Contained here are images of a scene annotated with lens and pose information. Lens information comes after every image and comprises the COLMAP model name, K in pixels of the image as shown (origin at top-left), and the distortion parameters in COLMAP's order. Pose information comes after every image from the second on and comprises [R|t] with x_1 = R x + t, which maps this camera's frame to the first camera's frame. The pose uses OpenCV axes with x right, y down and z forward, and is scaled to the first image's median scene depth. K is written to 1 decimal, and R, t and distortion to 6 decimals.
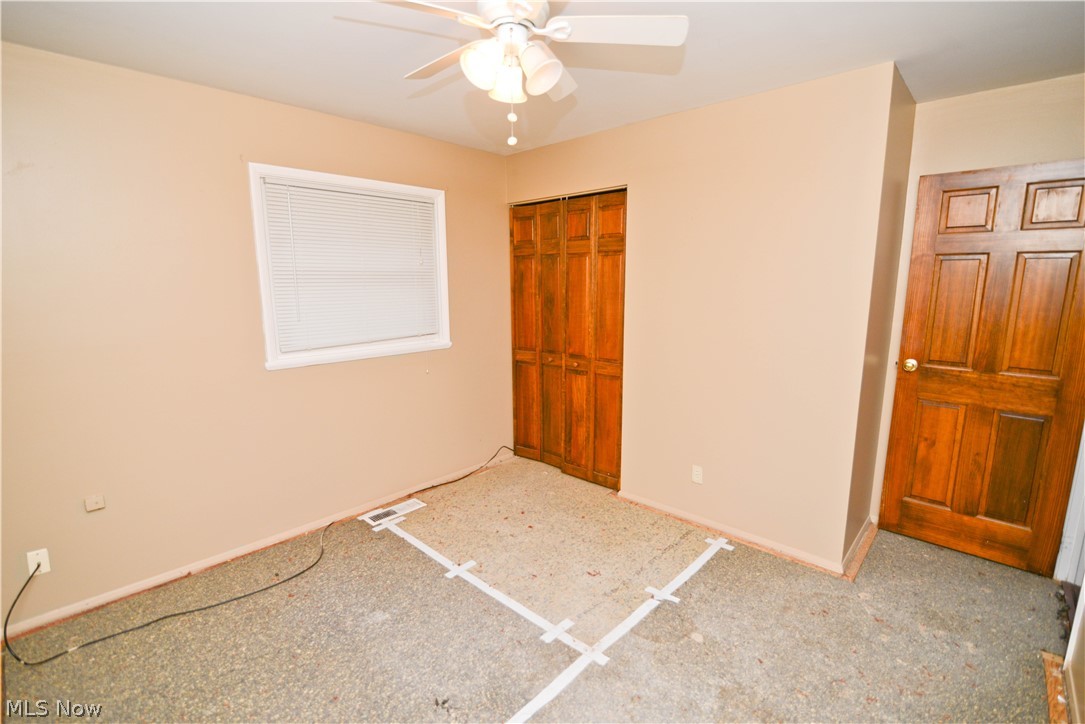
lens RADIAL K [[496.8, 0, 541.6], [0, 496.8, 364.6], [0, 0, 1]] dist [-0.017578, 0.000287]
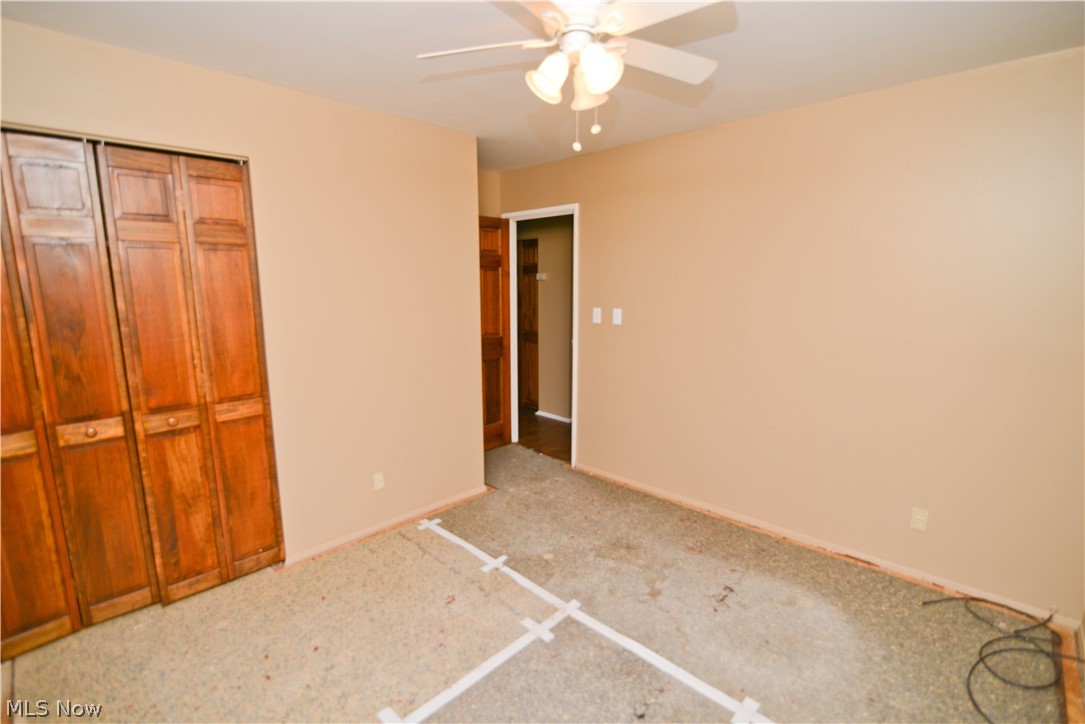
lens RADIAL K [[496.8, 0, 541.6], [0, 496.8, 364.6], [0, 0, 1]] dist [-0.017578, 0.000287]
pose [[0.014806, -0.160580, 0.986912, -0.563975], [0.168923, 0.973234, 0.155821, -0.094448], [-0.985518, 0.164405, 0.041536, 0.550353]]
